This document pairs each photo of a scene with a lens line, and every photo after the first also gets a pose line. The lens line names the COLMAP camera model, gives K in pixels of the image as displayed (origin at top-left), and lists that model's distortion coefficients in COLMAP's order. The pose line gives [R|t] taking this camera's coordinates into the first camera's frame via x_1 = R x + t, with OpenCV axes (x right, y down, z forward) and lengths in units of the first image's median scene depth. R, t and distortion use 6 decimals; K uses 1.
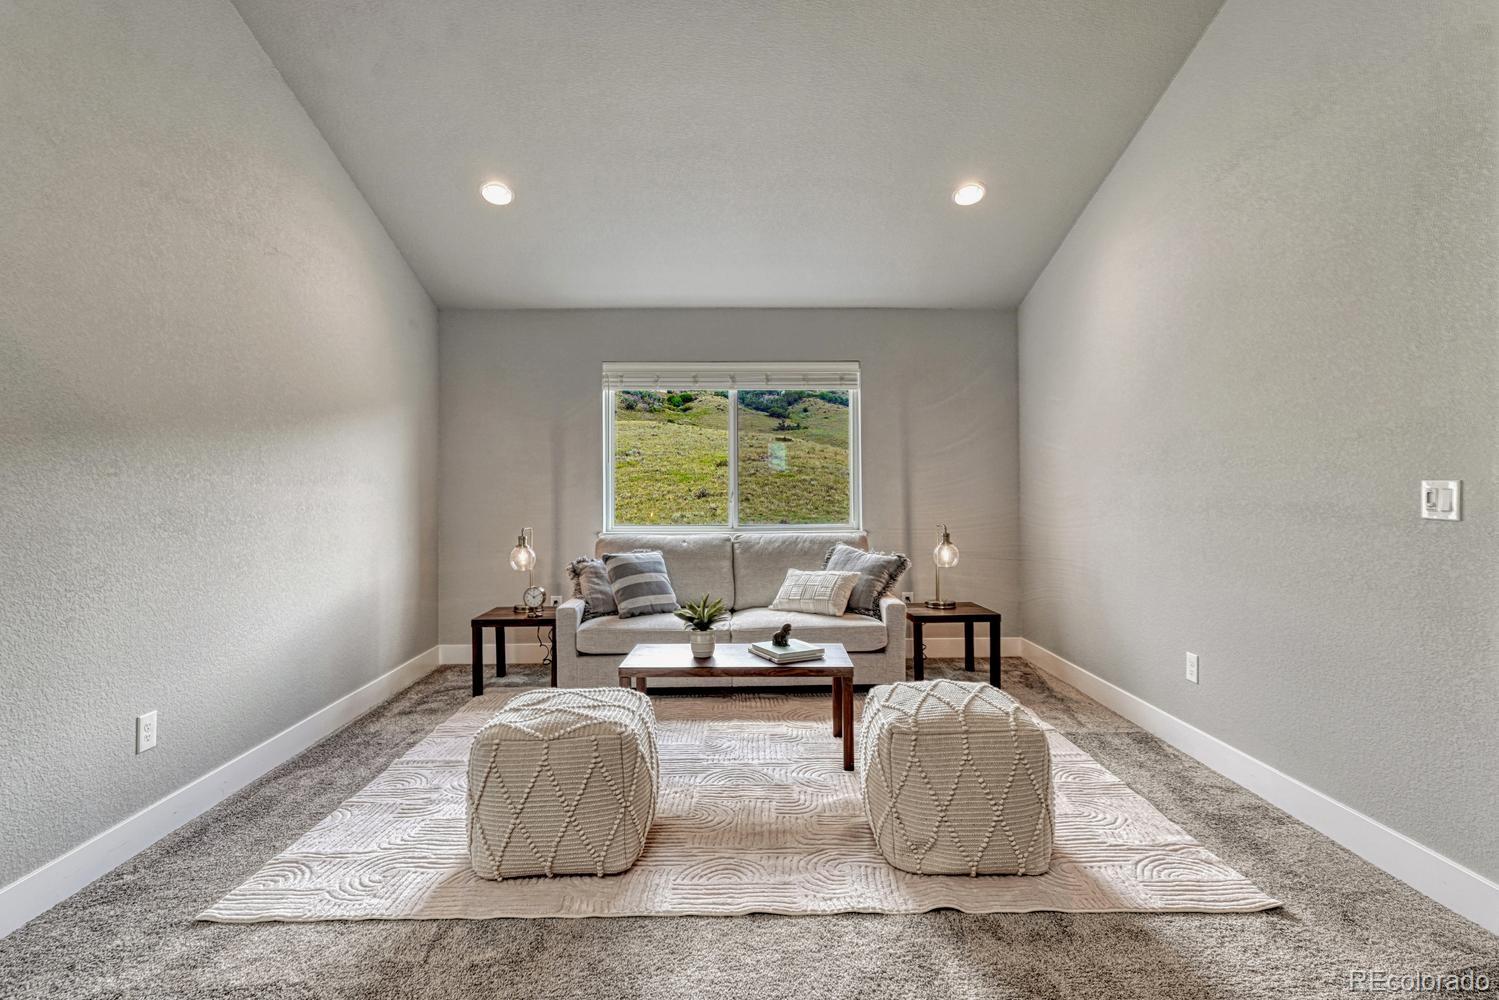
lens RADIAL K [[768.6, 0, 746.0], [0, 768.6, 478.8], [0, 0, 1]] dist [0.004993, 0.000567]
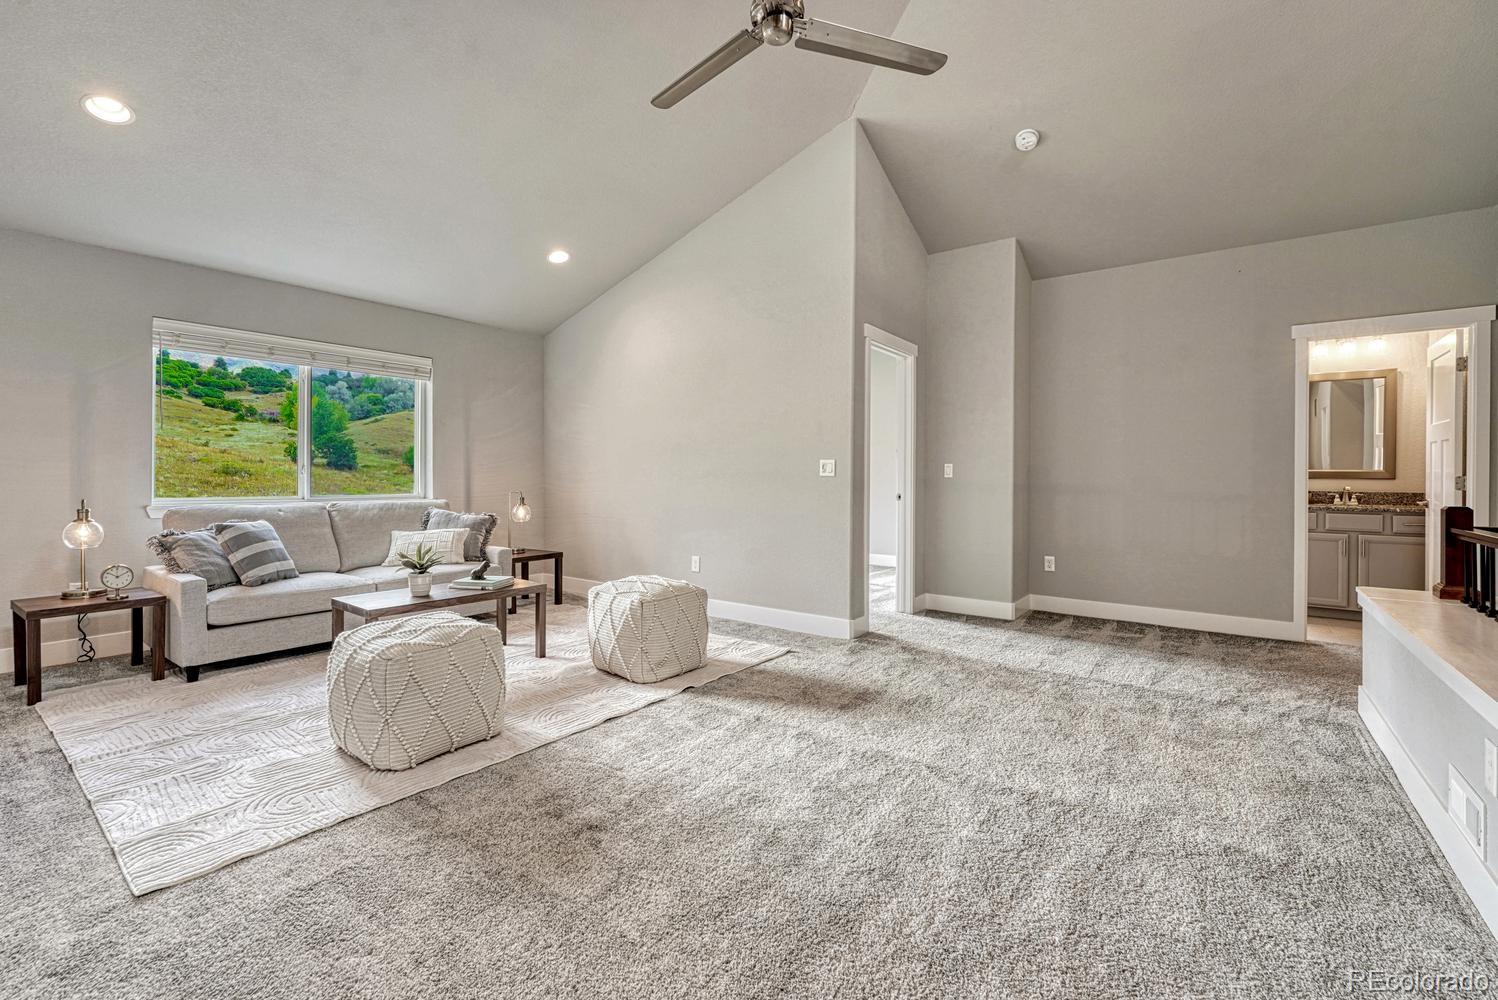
lens RADIAL K [[647.3, 0, 744.9], [0, 647.3, 494.3], [0, 0, 1]] dist [-0.003380, -0.000070]
pose [[0.616876, -0.013193, 0.786949, -0.429572], [-0.015192, 0.999474, 0.028664, 0.029133], [-0.786913, -0.029637, 0.616351, -0.015352]]
